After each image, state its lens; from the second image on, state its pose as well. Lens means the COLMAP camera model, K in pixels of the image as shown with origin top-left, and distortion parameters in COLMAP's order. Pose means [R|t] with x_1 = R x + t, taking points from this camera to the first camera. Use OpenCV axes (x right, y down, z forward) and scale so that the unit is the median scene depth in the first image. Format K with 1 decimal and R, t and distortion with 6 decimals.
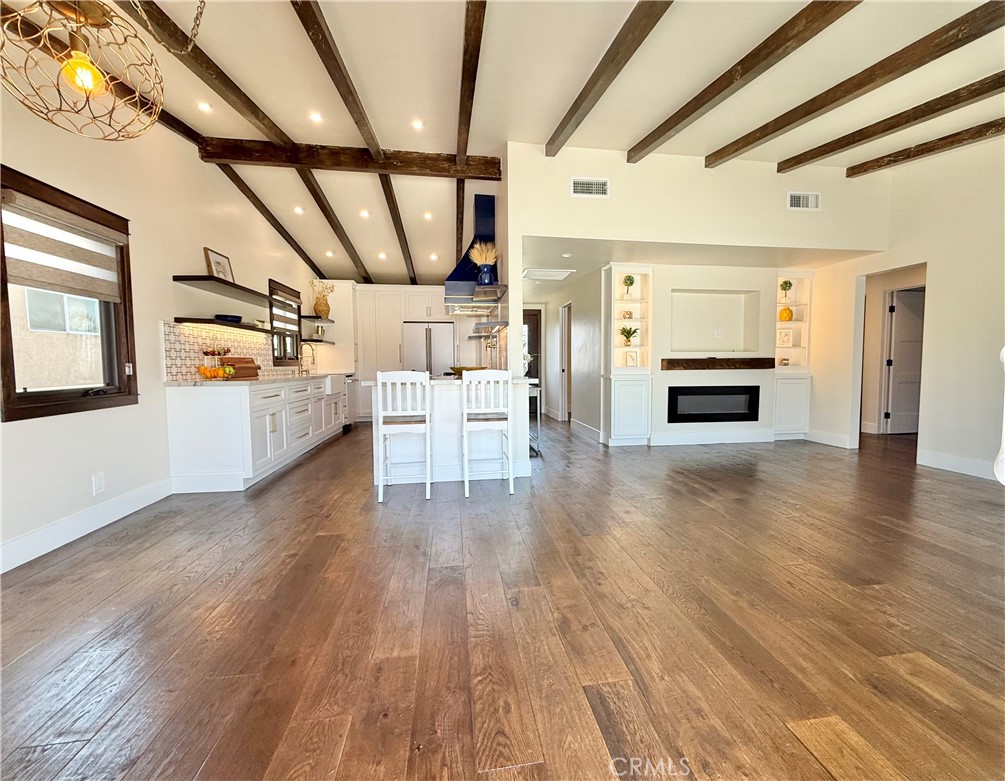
lens RADIAL K [[429.1, 0, 519.2], [0, 429.1, 390.4], [0, 0, 1]] dist [0.001776, 0.000254]
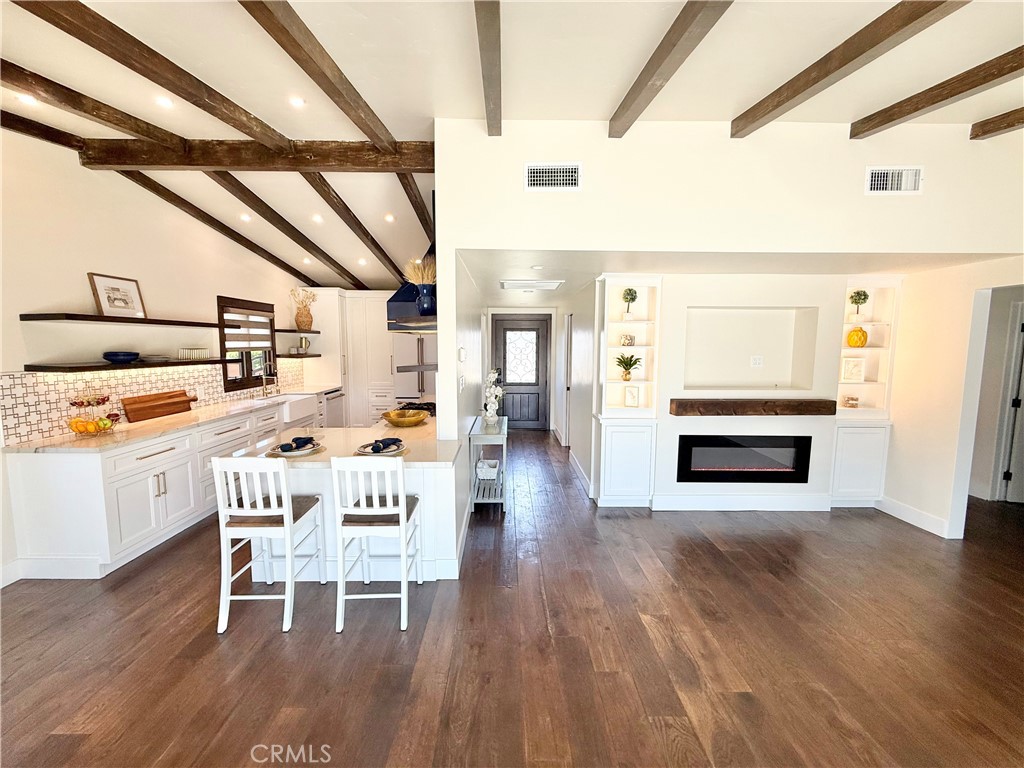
lens RADIAL K [[408.9, 0, 509.4], [0, 408.9, 384.9], [0, 0, 1]] dist [0.000969, -0.000159]
pose [[0.988540, 0.024770, -0.148911, 0.158975], [-0.019307, 0.999090, 0.038026, -0.122049], [0.149717, -0.034715, 0.988119, 0.246558]]
